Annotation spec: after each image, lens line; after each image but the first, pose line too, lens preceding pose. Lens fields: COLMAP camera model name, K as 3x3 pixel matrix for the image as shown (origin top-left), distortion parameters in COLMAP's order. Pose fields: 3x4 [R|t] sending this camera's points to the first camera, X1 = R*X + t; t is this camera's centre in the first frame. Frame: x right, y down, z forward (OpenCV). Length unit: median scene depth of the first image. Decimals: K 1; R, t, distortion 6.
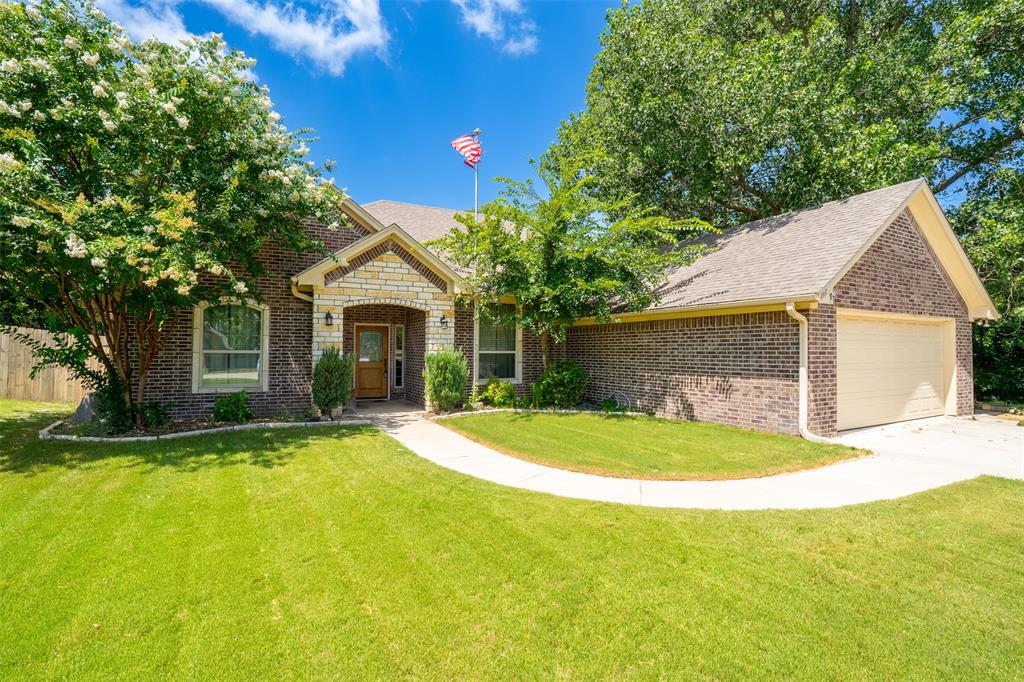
lens RADIAL K [[466.9, 0, 503.5], [0, 466.9, 334.2], [0, 0, 1]] dist [-0.007030, 0.003874]
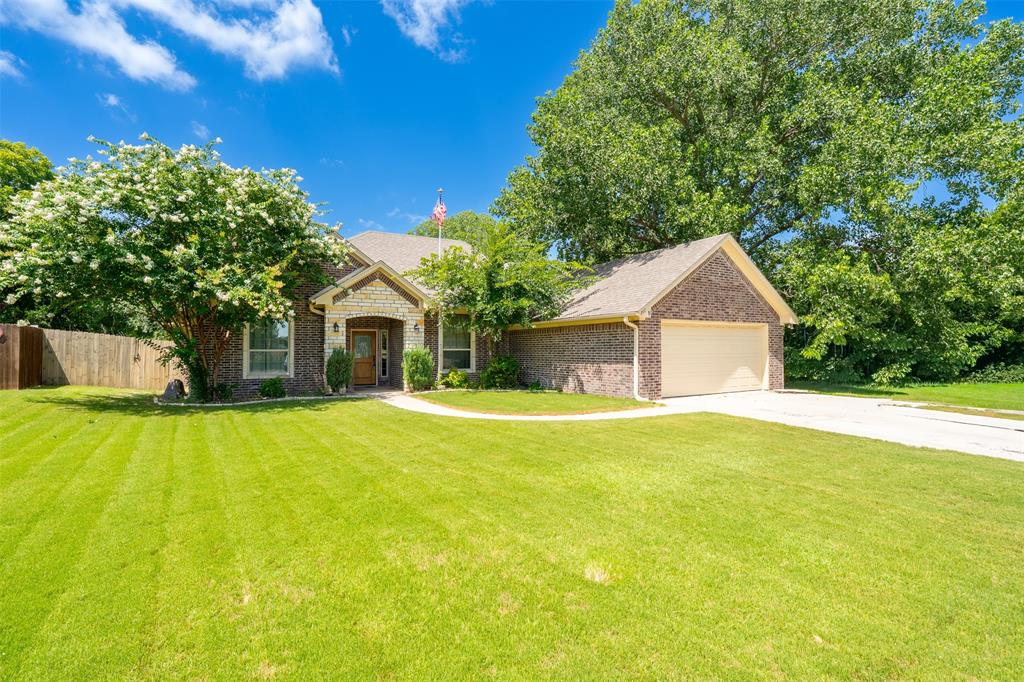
lens RADIAL K [[466.9, 0, 499.6], [0, 466.9, 339.0], [0, 0, 1]] dist [-0.007030, 0.003874]
pose [[0.999527, -0.008499, 0.029556, 0.088036], [0.008178, 0.999906, 0.010971, -0.008041], [-0.029646, -0.010724, 0.999503, -0.452484]]
